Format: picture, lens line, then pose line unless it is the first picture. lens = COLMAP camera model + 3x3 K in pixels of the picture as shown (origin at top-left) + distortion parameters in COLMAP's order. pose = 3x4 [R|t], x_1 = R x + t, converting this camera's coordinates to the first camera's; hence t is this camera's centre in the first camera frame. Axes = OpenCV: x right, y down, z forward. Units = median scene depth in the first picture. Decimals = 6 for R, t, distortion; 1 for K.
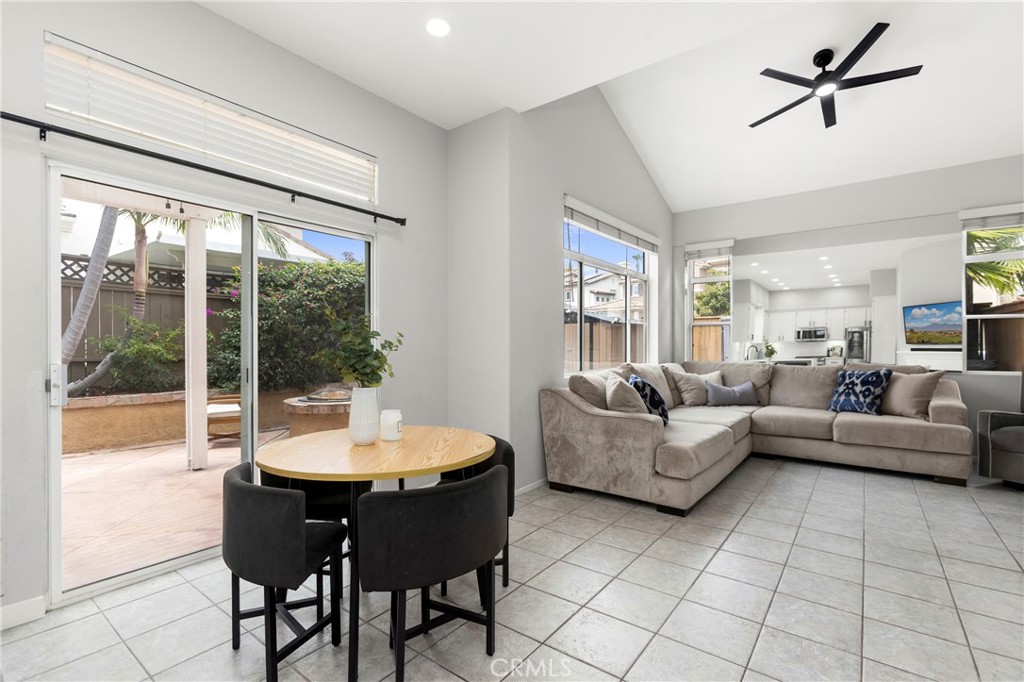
lens RADIAL K [[464.3, 0, 509.3], [0, 464.3, 351.3], [0, 0, 1]] dist [-0.000991, 0.002029]
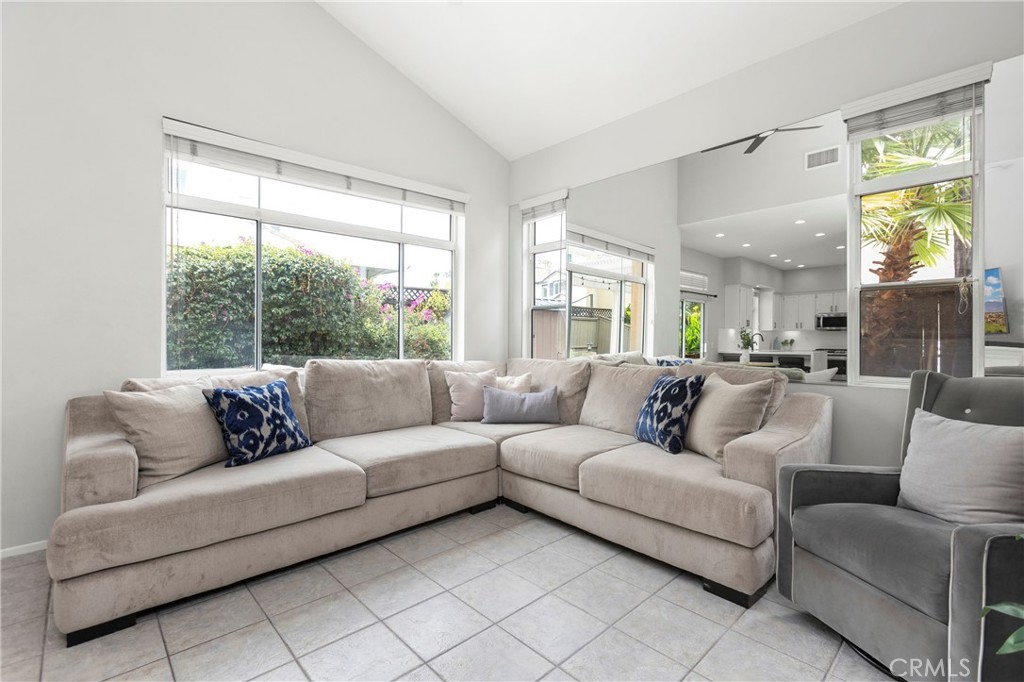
lens RADIAL K [[464.3, 0, 512.3], [0, 464.3, 331.0], [0, 0, 1]] dist [-0.000991, 0.002029]
pose [[0.985476, -0.002712, -0.169794, 0.691427], [-0.001438, 0.999703, -0.024311, -0.003692], [0.169810, 0.024202, 0.985180, 0.374122]]
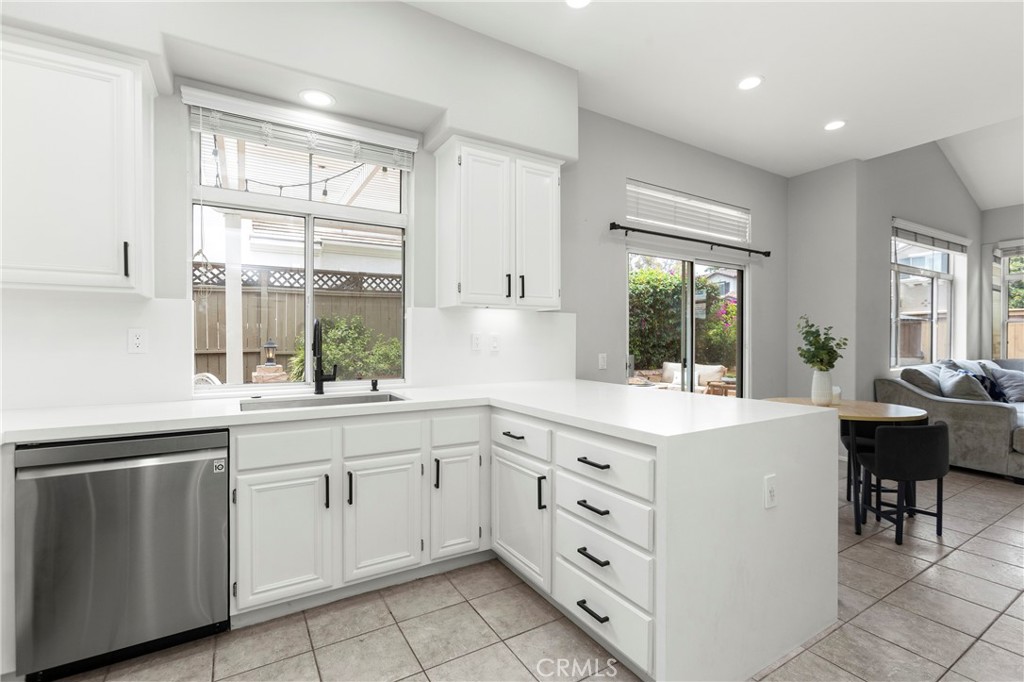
lens RADIAL K [[464.3, 0, 508.4], [0, 464.3, 345.5], [0, 0, 1]] dist [-0.000991, 0.002029]
pose [[0.936601, 0.003832, -0.350377, -0.320840], [-0.003670, 0.999993, 0.001127, -0.004254], [0.350378, 0.000230, 0.936608, -0.384231]]
